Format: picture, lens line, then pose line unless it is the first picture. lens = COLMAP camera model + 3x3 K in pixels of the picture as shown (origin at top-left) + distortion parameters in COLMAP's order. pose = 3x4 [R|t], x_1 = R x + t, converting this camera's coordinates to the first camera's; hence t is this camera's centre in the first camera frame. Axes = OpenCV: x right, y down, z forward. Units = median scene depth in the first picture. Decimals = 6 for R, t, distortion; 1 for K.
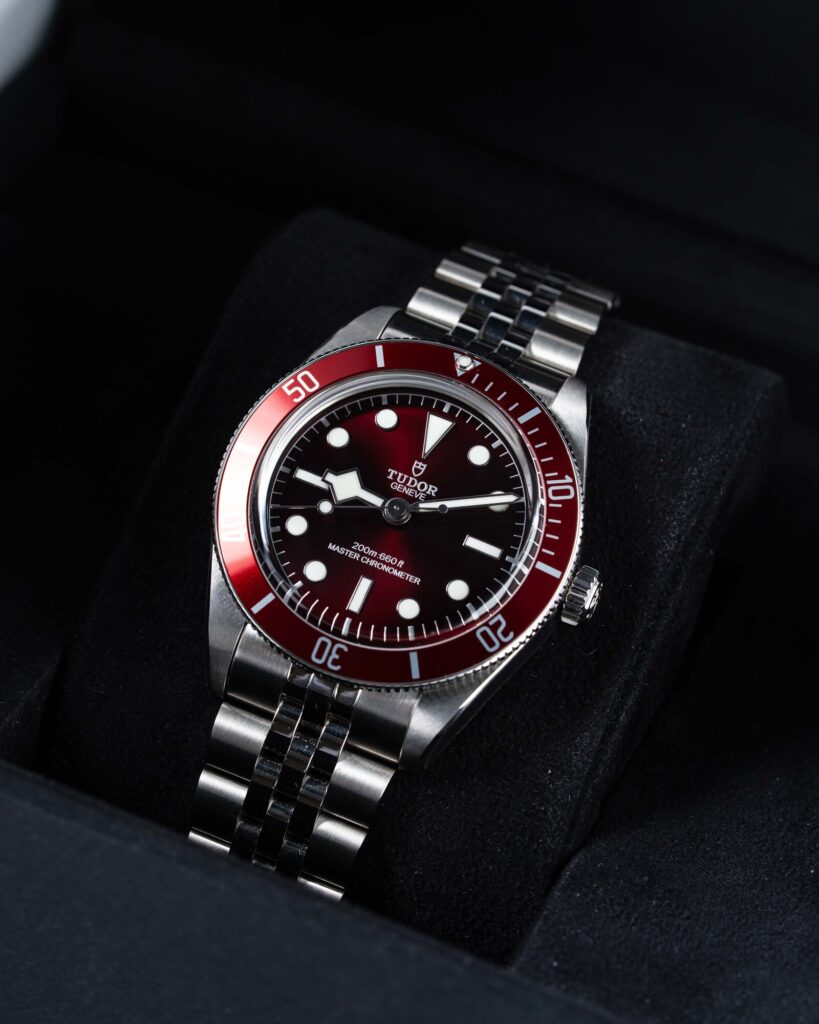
lens RADIAL K [[5887.5, 0, 408.2], [0, 5887.5, 510.1], [0, 0, 1]] dist [0.180901, 0.000000]
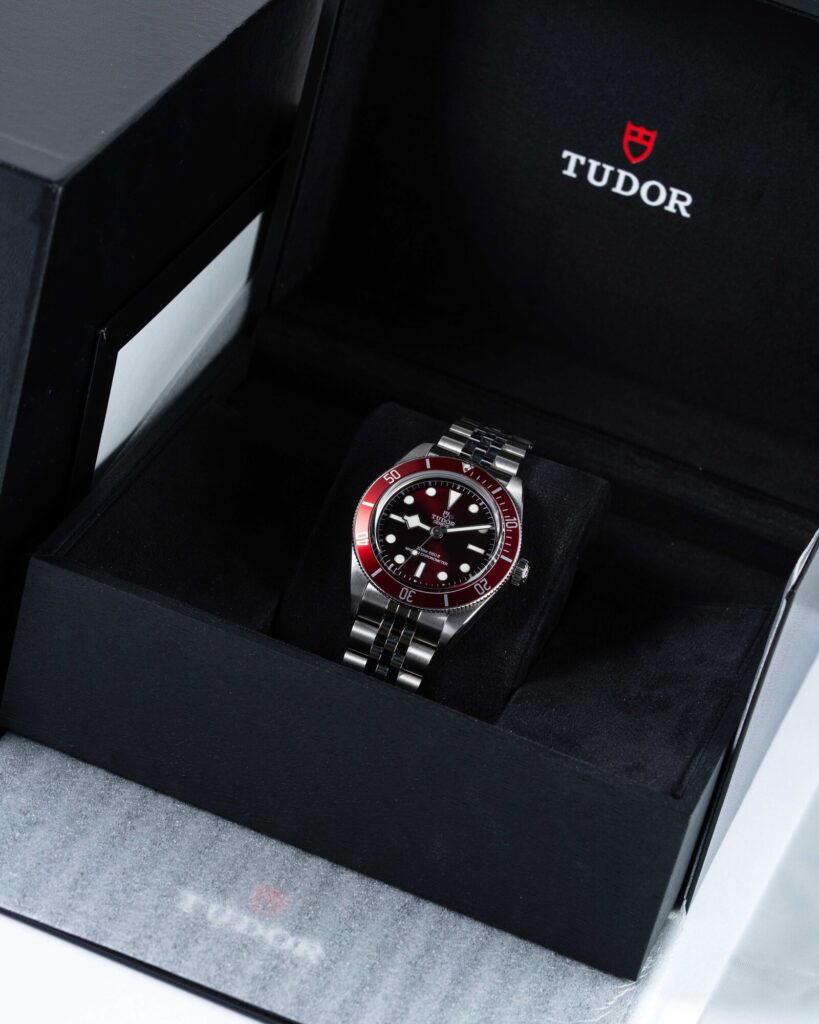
lens RADIAL K [[5887.5, 0, 410.3], [0, 5887.5, 512.7], [0, 0, 1]] dist [0.180901, 0.000000]
pose [[0.998456, 0.010841, 0.054471, -0.130831], [-0.006462, 0.996779, -0.079941, 0.167548], [-0.055163, 0.079466, 0.995310, -1.177608]]
